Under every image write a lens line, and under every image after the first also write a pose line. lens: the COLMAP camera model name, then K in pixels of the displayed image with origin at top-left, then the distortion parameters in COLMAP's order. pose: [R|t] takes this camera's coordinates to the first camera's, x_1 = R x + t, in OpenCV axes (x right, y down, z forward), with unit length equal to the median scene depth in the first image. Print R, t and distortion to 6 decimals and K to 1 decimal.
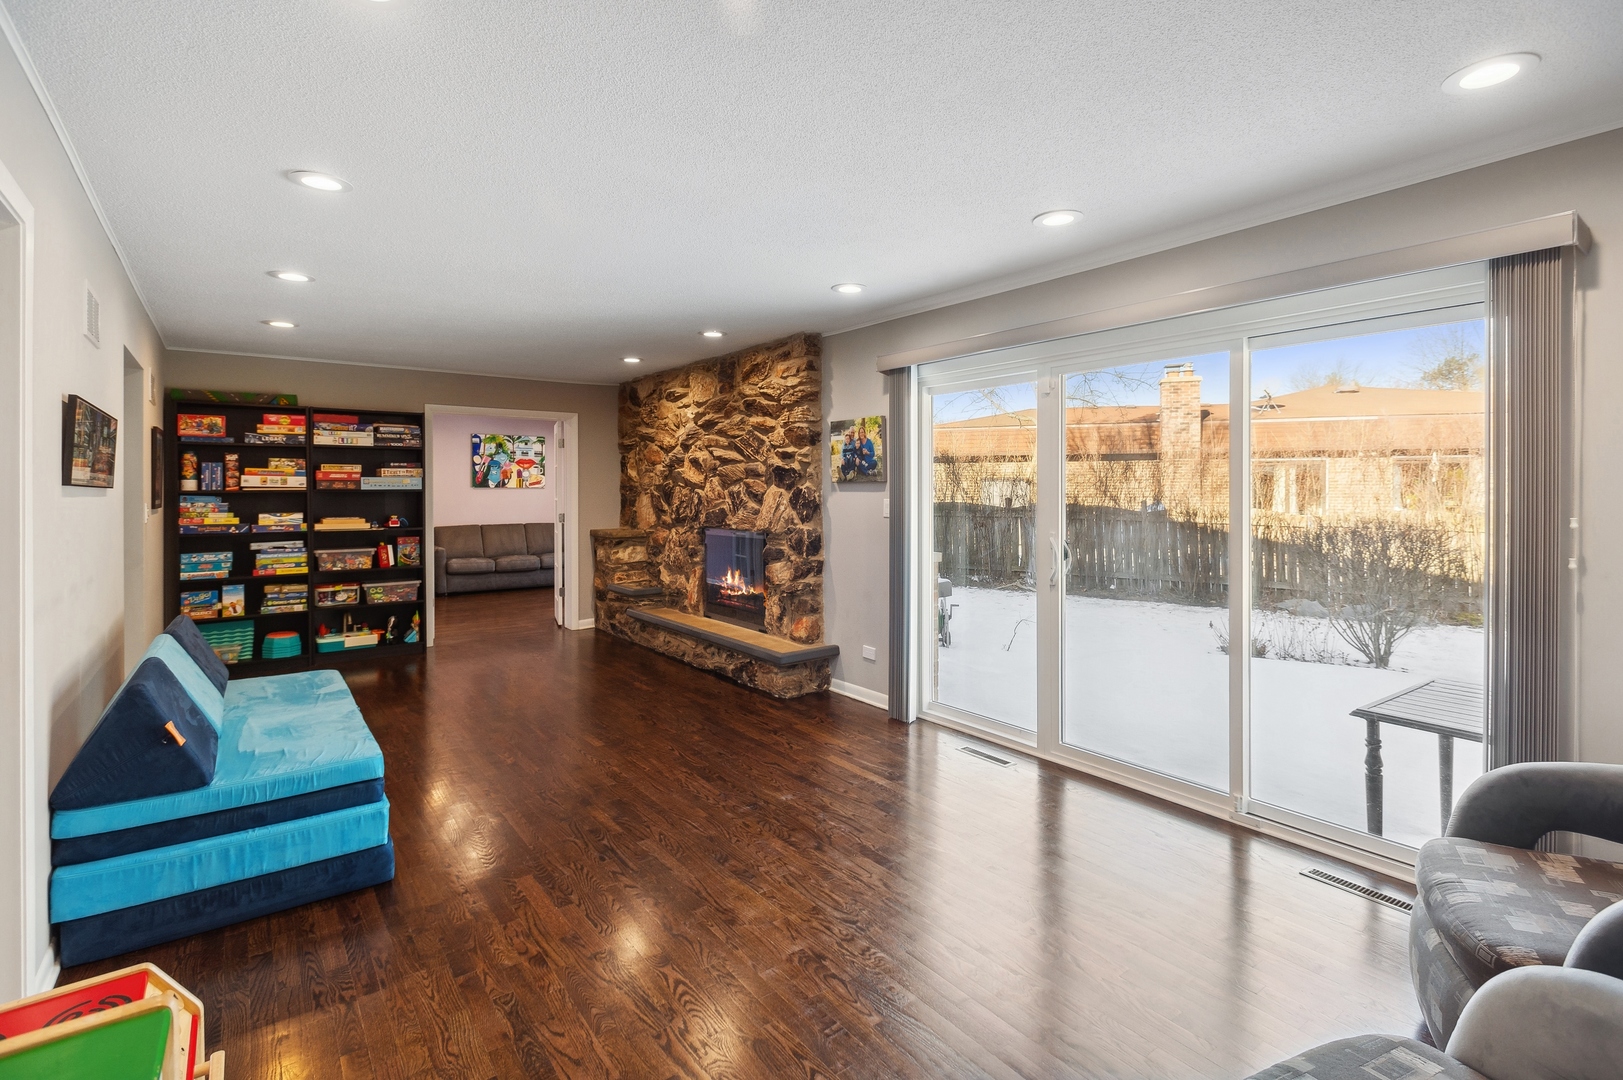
lens RADIAL K [[771.7, 0, 815.5], [0, 771.7, 490.9], [0, 0, 1]] dist [0.002771, 0.000111]
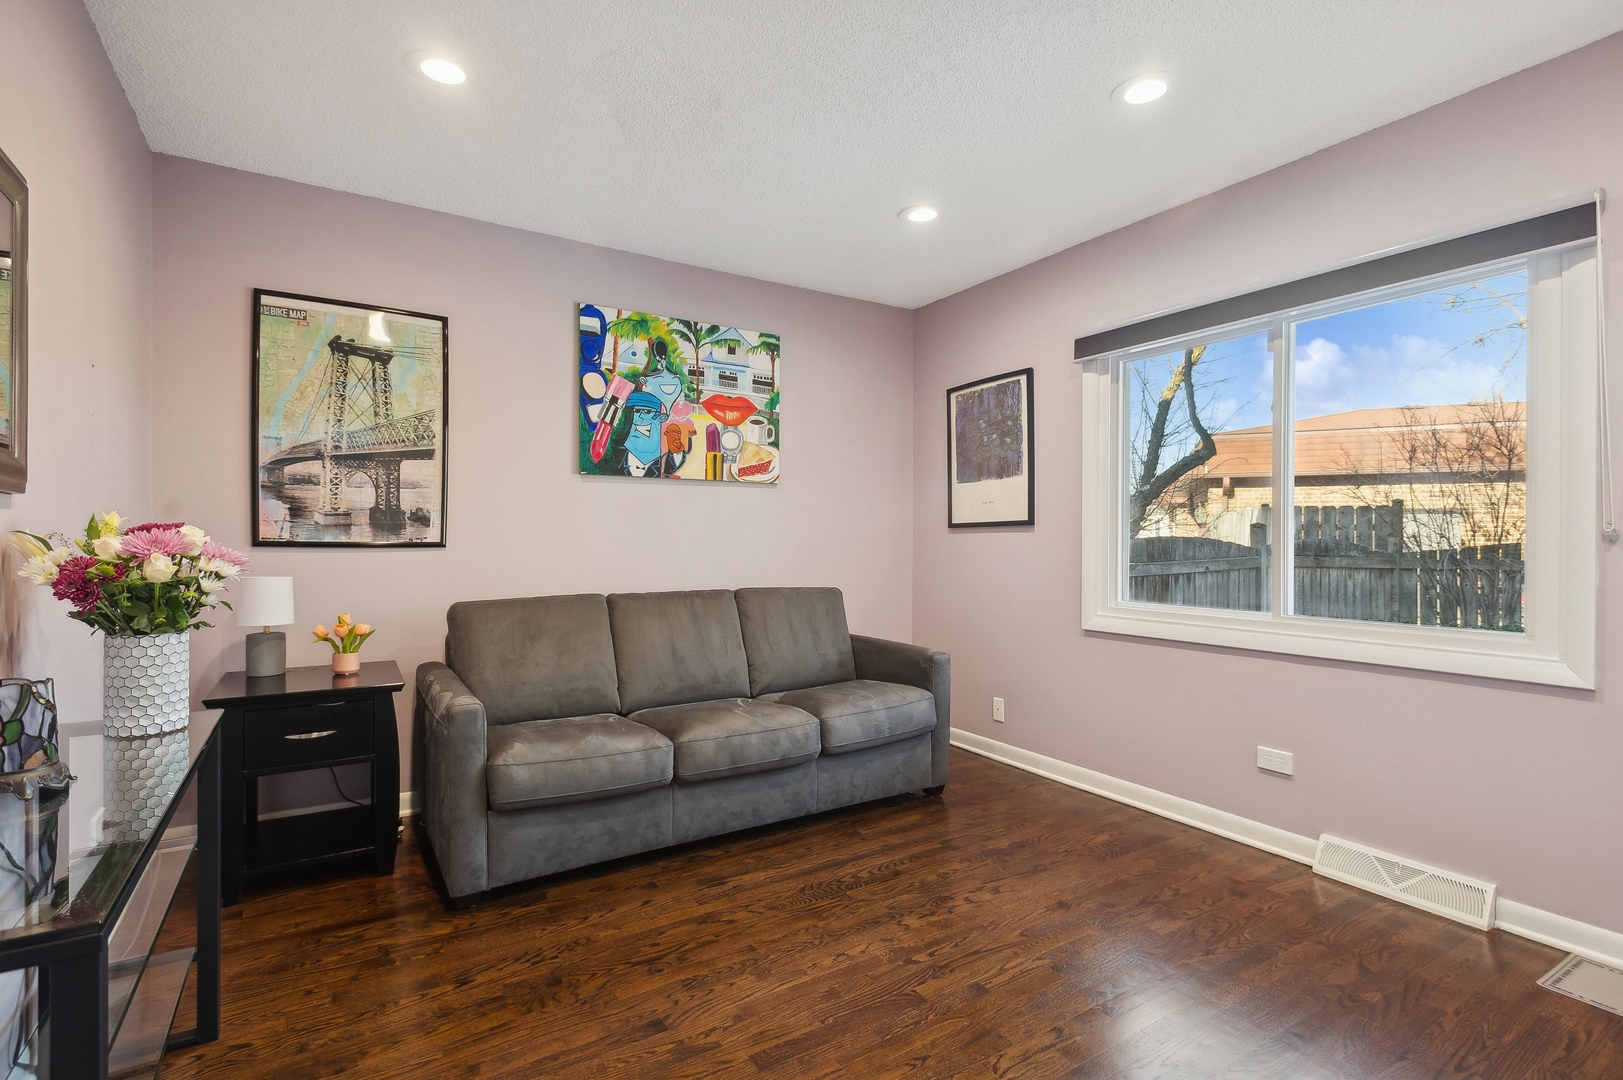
lens RADIAL K [[771.7, 0, 808.1], [0, 771.7, 543.3], [0, 0, 1]] dist [0.002771, 0.000111]
pose [[0.995683, 0.004967, -0.092691, -0.317283], [-0.005018, 0.999987, -0.000312, 0.023297], [0.092688, 0.000776, 0.995695, 0.684798]]
